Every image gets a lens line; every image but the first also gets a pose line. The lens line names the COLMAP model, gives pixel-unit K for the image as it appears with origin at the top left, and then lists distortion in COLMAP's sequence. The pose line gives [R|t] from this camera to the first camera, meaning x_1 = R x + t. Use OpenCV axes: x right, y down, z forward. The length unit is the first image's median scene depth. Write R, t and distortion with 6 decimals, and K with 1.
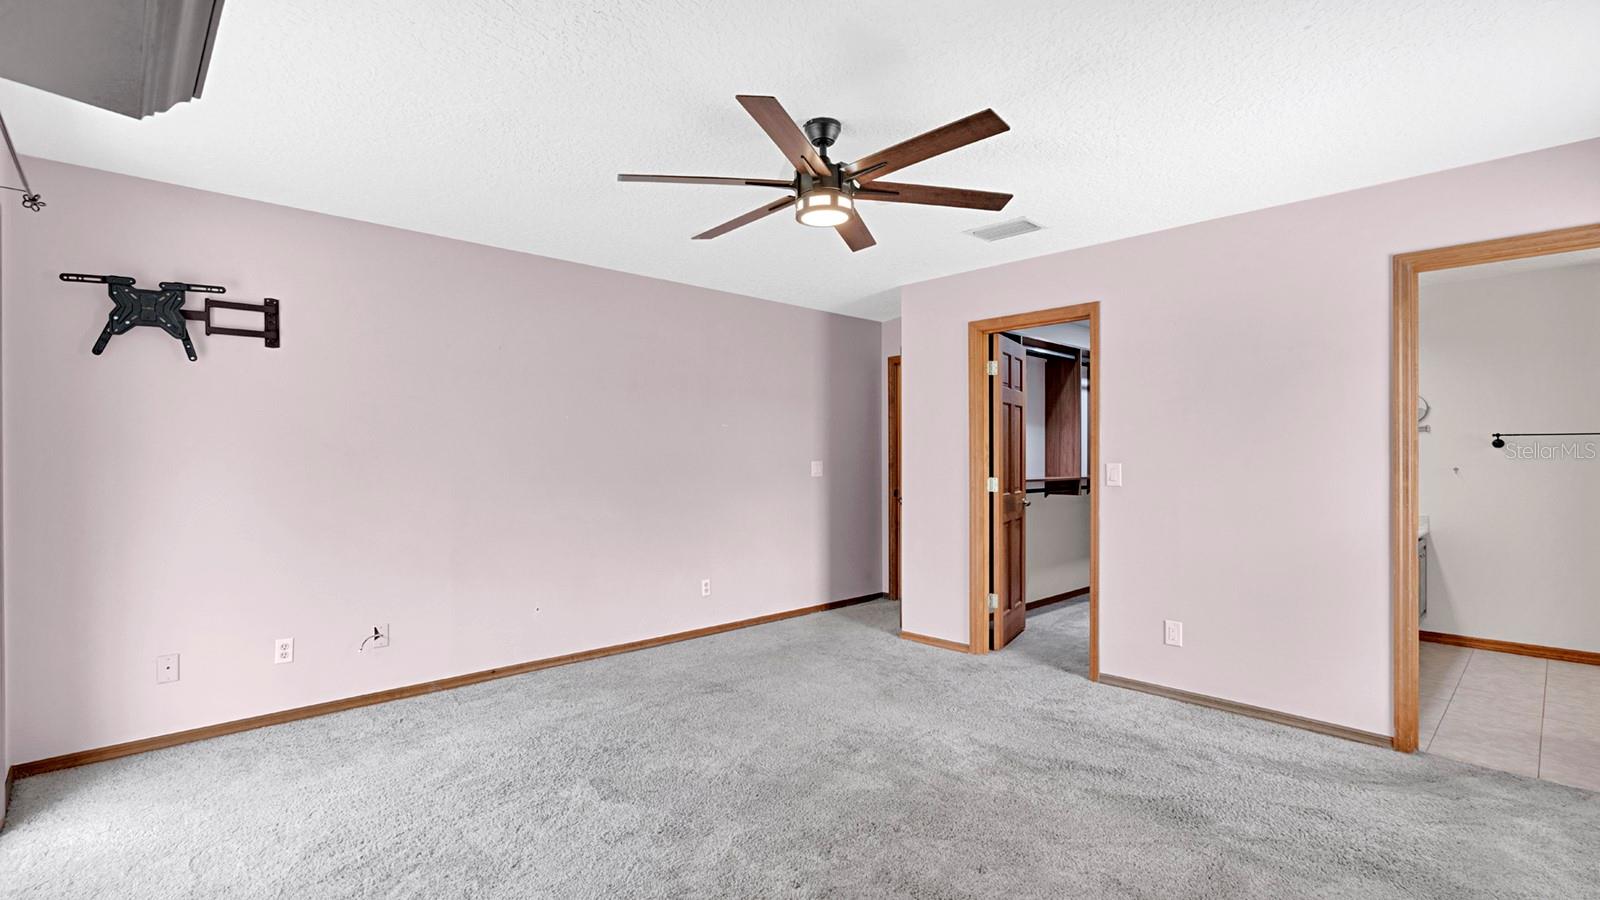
lens RADIAL K [[733.6, 0, 800.1], [0, 733.6, 451.9], [0, 0, 1]] dist [-0.000112, 0.000245]
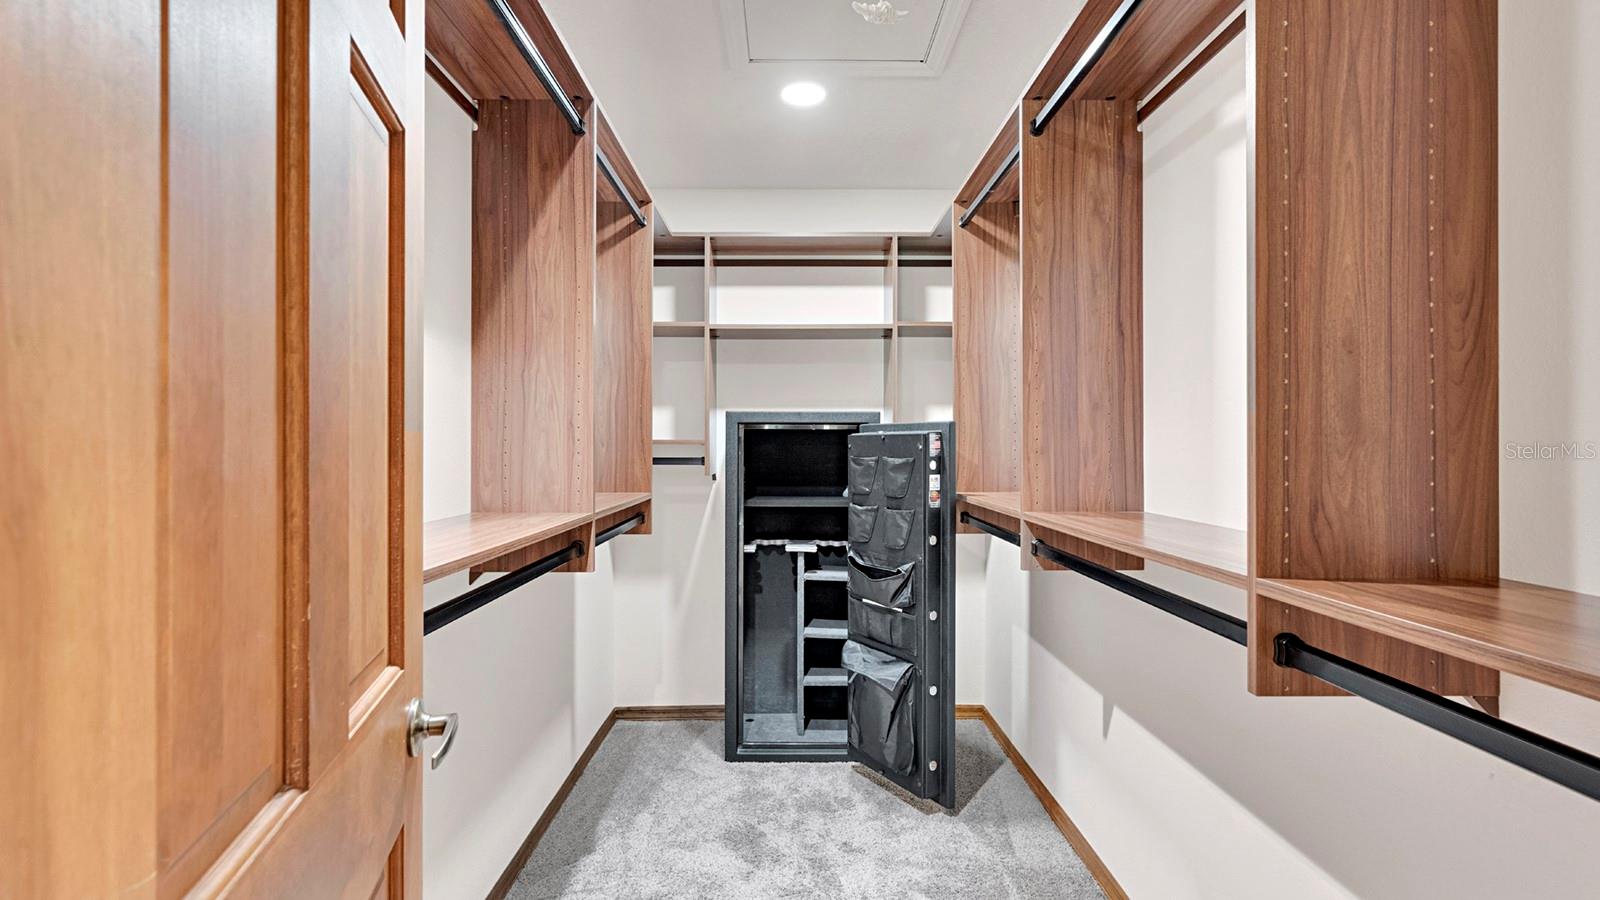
lens RADIAL K [[733.6, 0, 799.2], [0, 733.6, 448.6], [0, 0, 1]] dist [-0.000112, 0.000245]
pose [[0.681699, 0.002524, 0.731628, 0.211737], [-0.004373, 0.999990, 0.000626, 0.006189], [-0.731619, -0.003626, 0.681704, 0.716070]]
